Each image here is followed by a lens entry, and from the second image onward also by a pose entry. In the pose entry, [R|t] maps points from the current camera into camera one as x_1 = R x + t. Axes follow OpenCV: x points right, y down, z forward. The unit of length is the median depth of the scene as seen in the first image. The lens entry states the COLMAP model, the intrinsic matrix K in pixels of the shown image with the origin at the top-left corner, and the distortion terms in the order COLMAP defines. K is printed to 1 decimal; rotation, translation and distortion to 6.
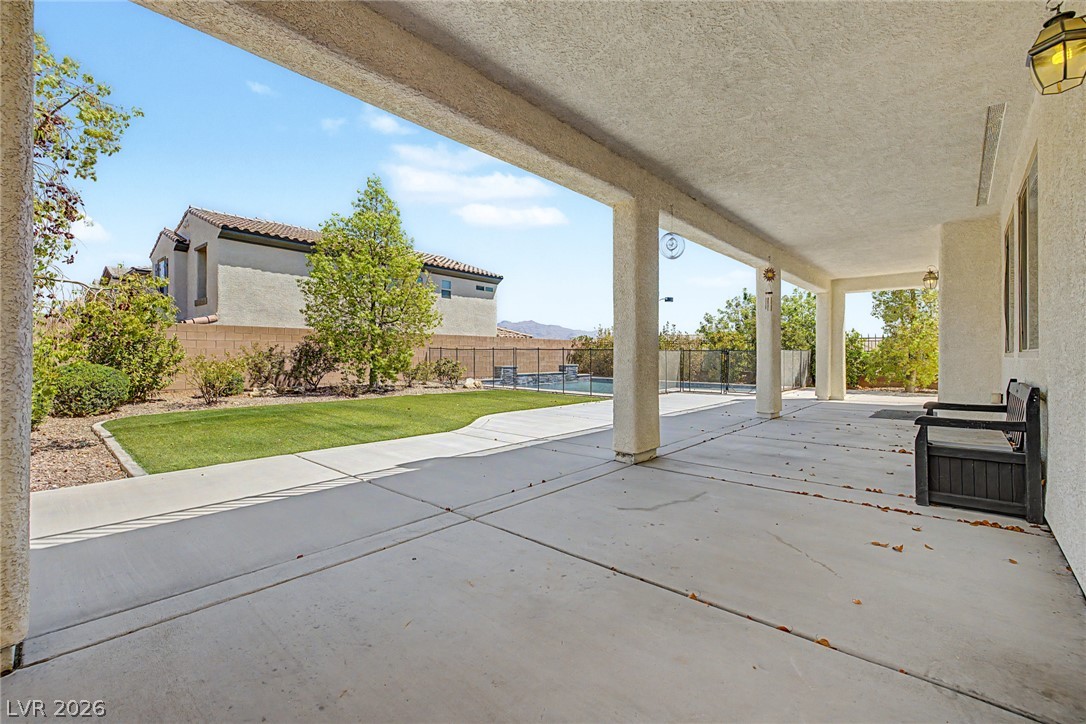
lens RADIAL K [[458.3, 0, 545.1], [0, 458.3, 354.0], [0, 0, 1]] dist [0.017302, 0.000061]
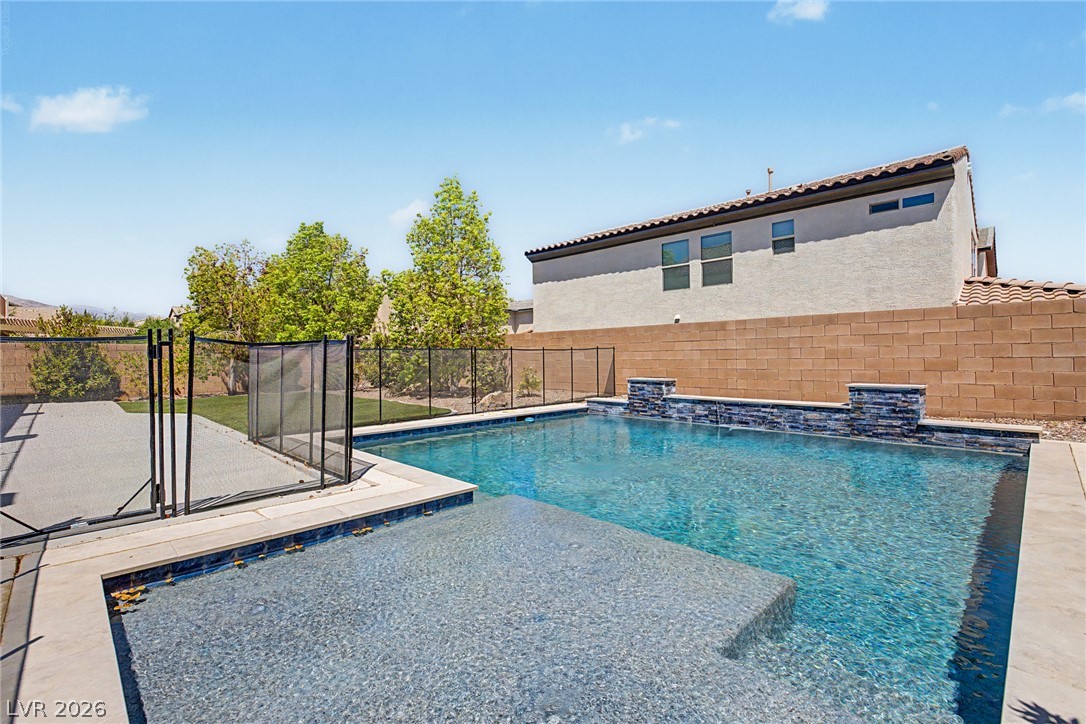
lens RADIAL K [[483.2, 0, 543.0], [0, 483.2, 362.0], [0, 0, 1]] dist [0.000344, 0.000010]
pose [[-0.057367, -0.000042, -0.998353, 0.344177], [0.010935, 0.999940, -0.000670, 0.002480], [0.998293, -0.010956, -0.057364, 0.700262]]
